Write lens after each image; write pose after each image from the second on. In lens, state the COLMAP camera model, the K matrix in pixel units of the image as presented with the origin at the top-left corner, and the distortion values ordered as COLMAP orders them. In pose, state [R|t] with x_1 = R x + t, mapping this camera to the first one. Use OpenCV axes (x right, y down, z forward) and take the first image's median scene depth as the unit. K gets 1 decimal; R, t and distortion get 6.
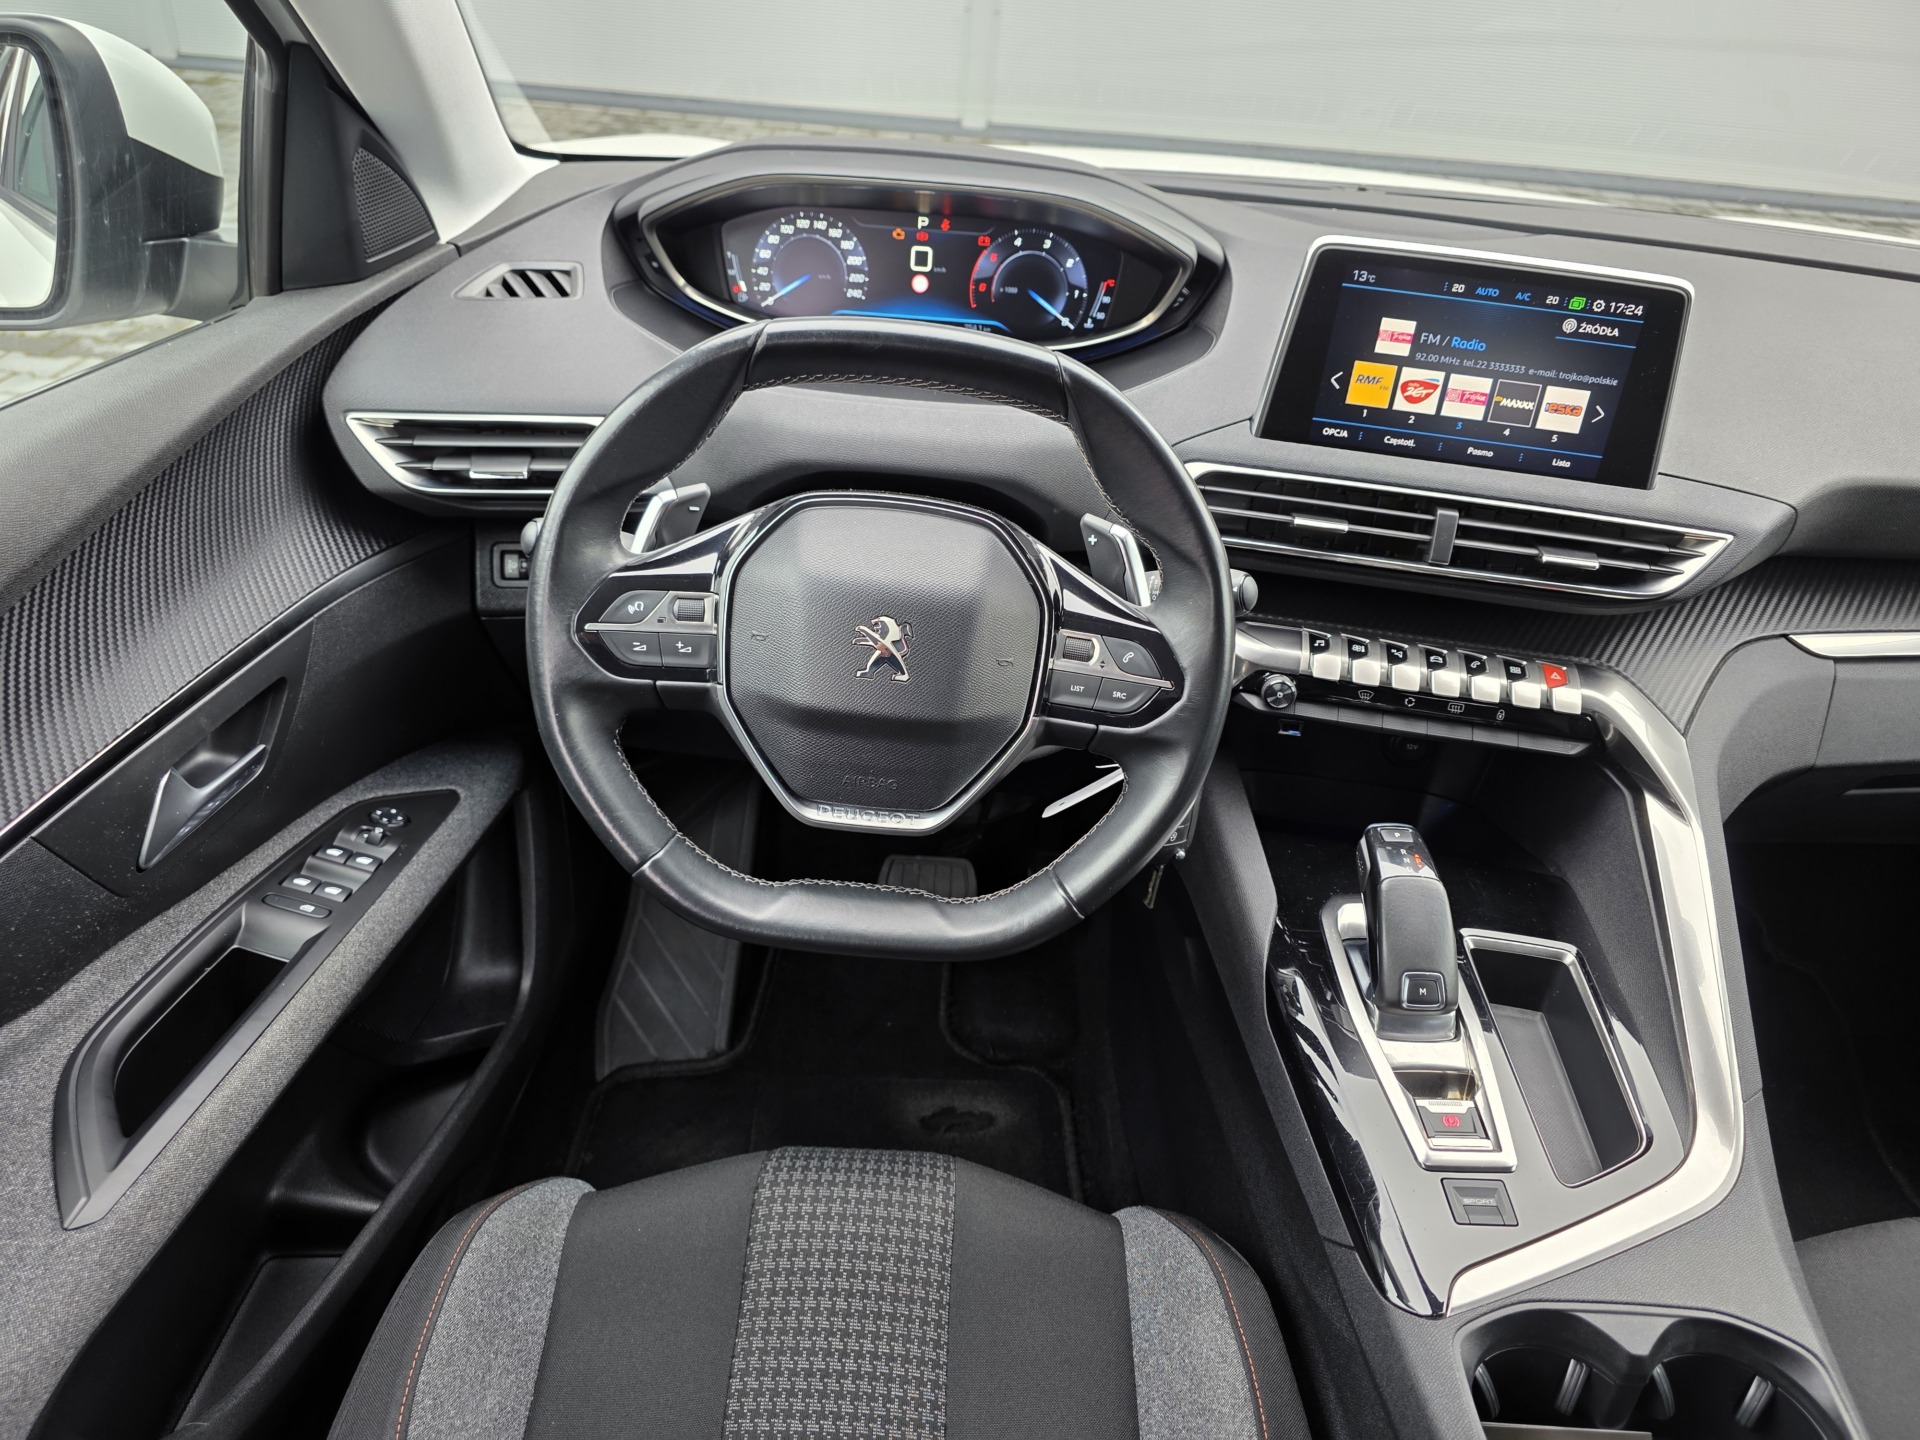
lens RADIAL K [[1291.7, 0, 965.3], [0, 1291.7, 721.8], [0, 0, 1]] dist [0.044766, -0.043753]
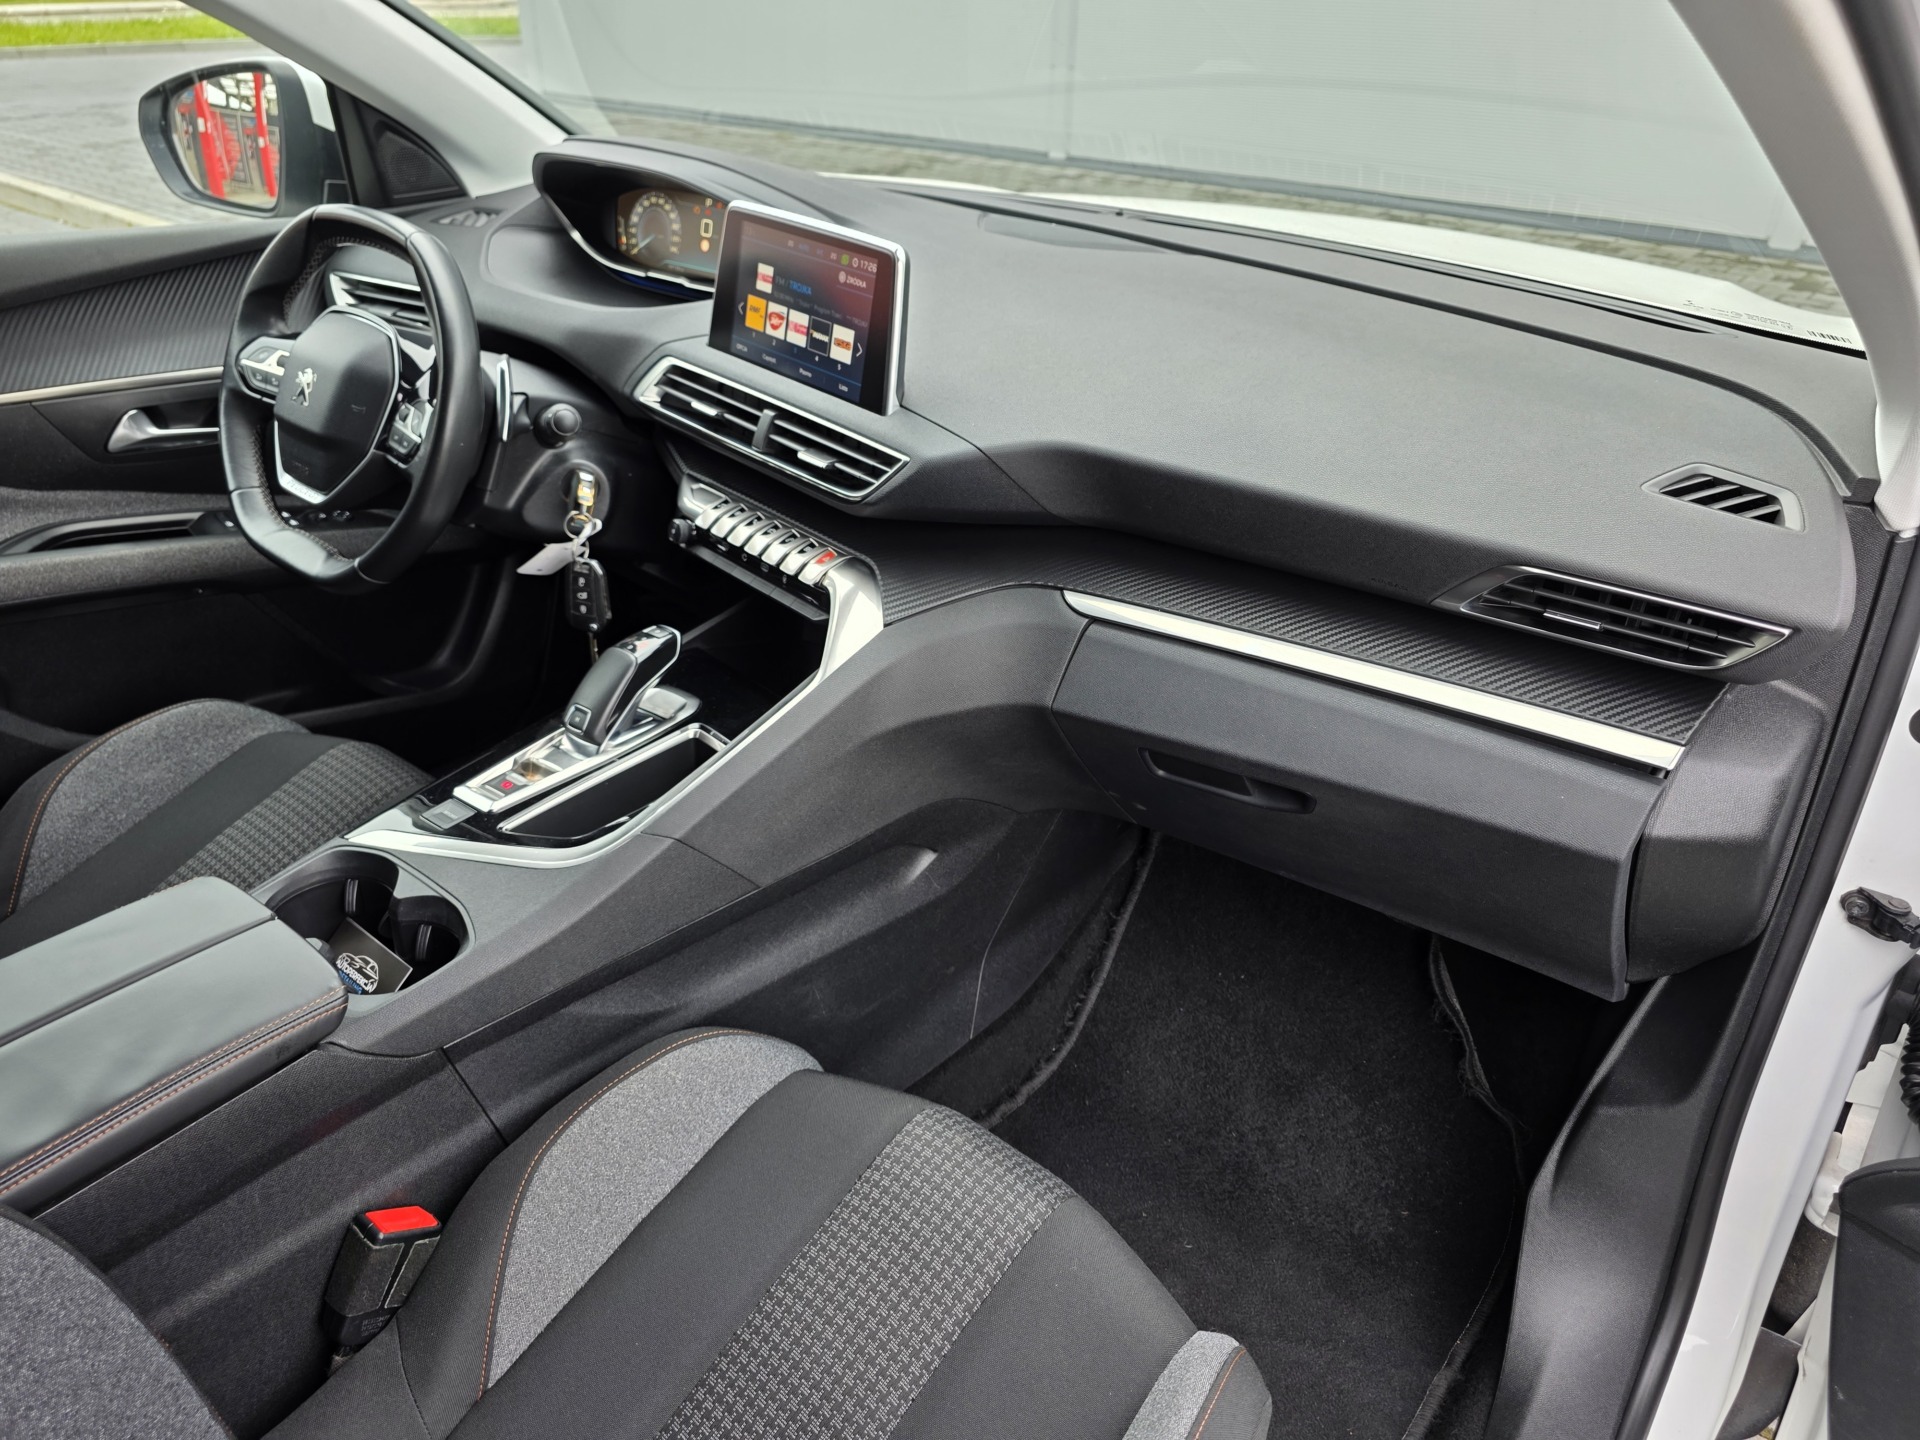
lens RADIAL K [[1291.7, 0, 963.7], [0, 1291.7, 723.4], [0, 0, 1]] dist [0.044766, -0.043753]
pose [[0.786294, 0.266163, -0.557583, 1.338627], [-0.306576, 0.951594, 0.021916, 0.049690], [0.536426, 0.153709, 0.829832, 0.063200]]
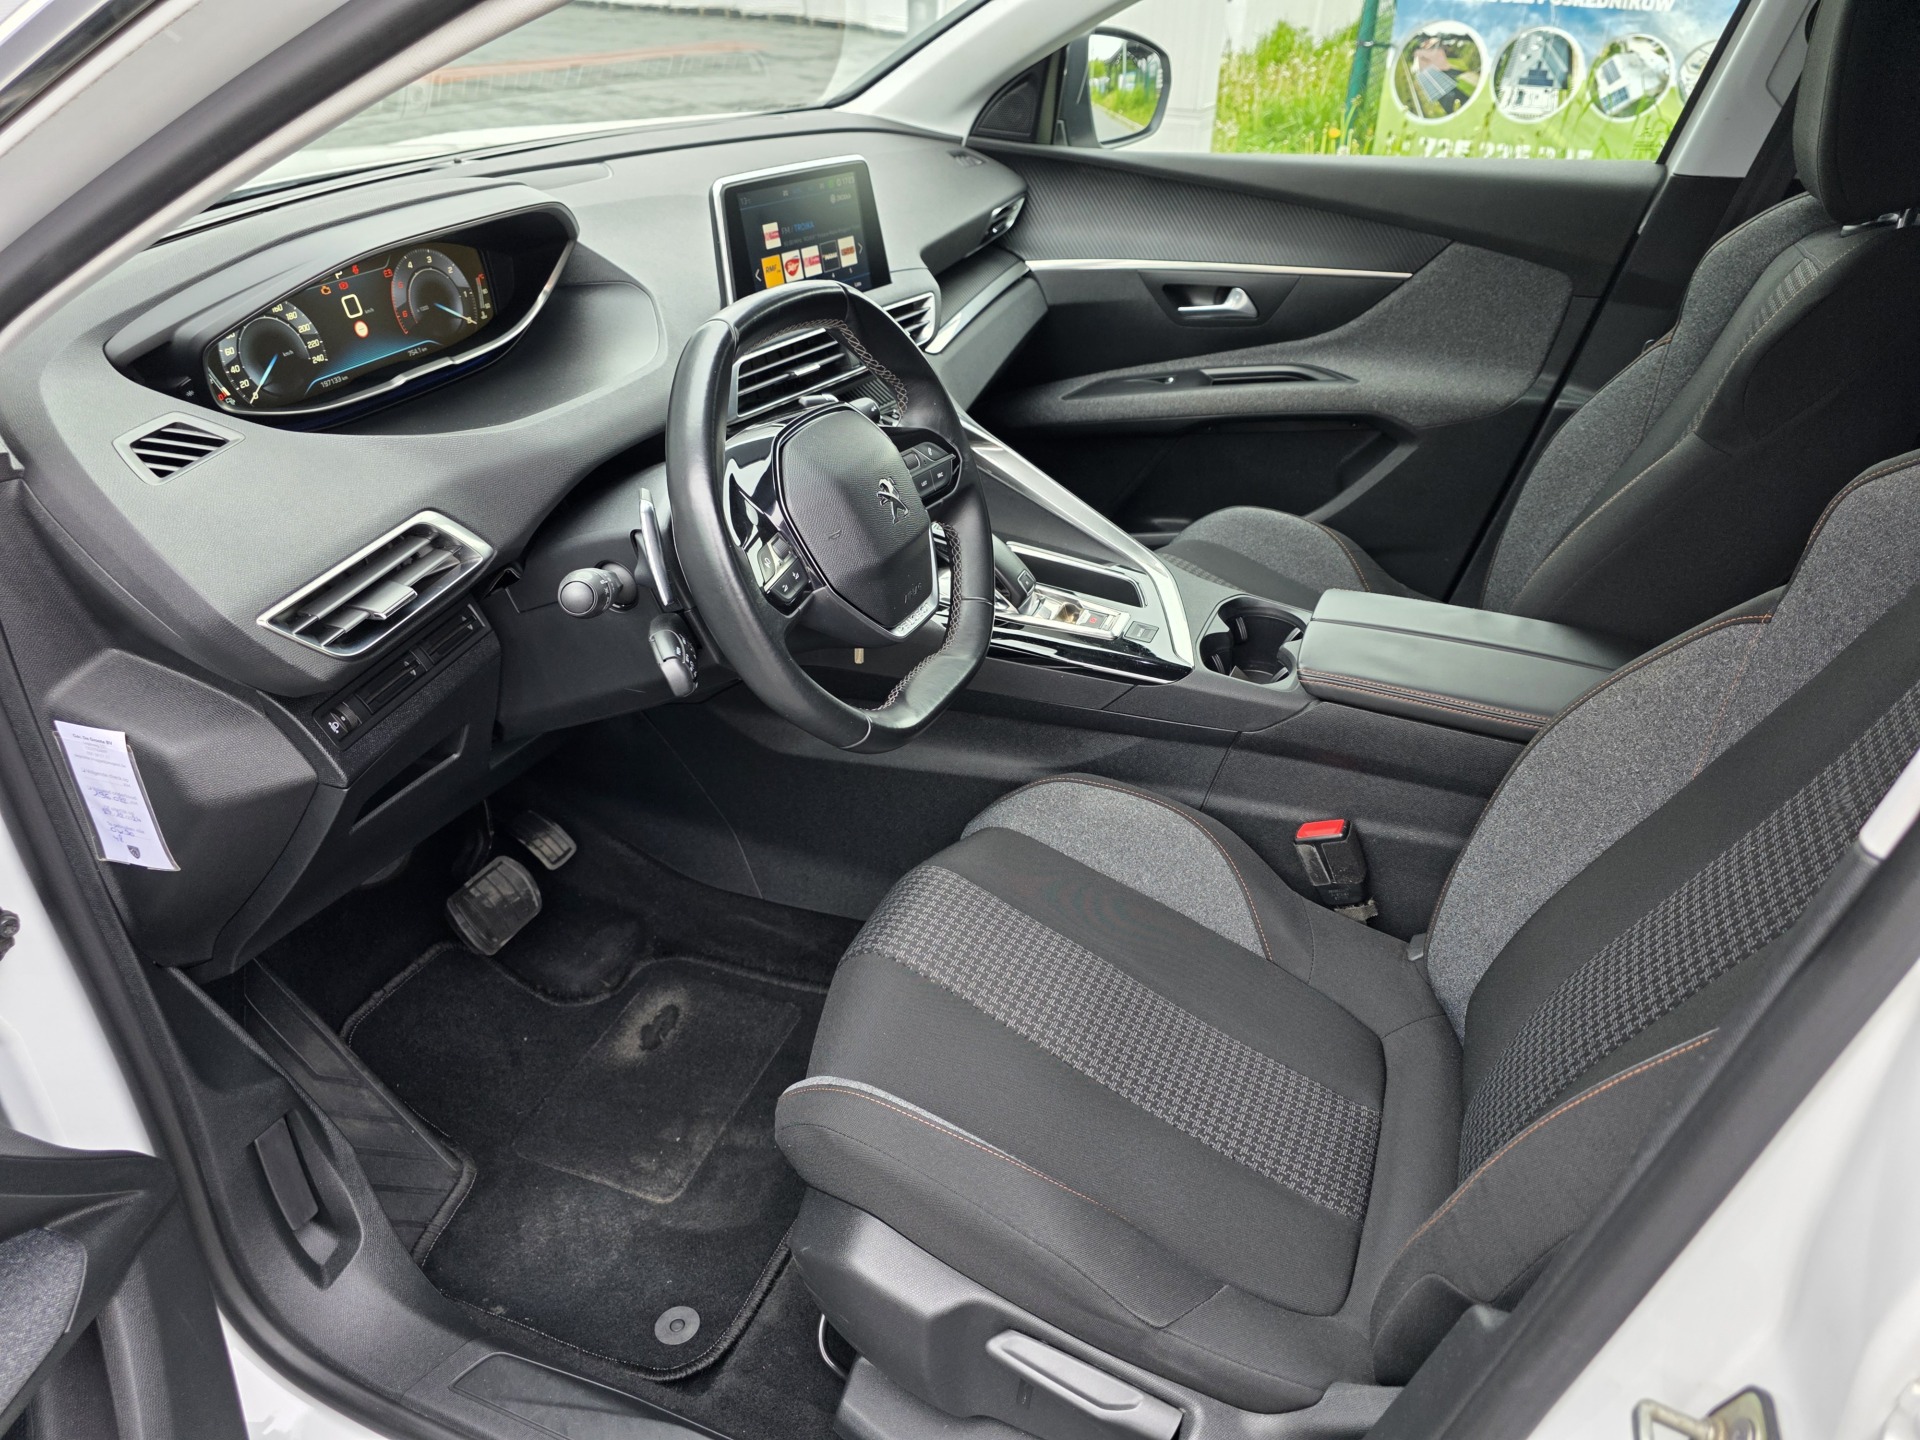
lens RADIAL K [[1291.7, 0, 975.7], [0, 1291.7, 723.0], [0, 0, 1]] dist [0.044766, -0.043753]
pose [[0.370370, -0.543876, 0.753010, -0.969199], [0.499488, 0.800093, 0.332208, -0.223480], [-0.783159, 0.253080, 0.567990, 0.122480]]
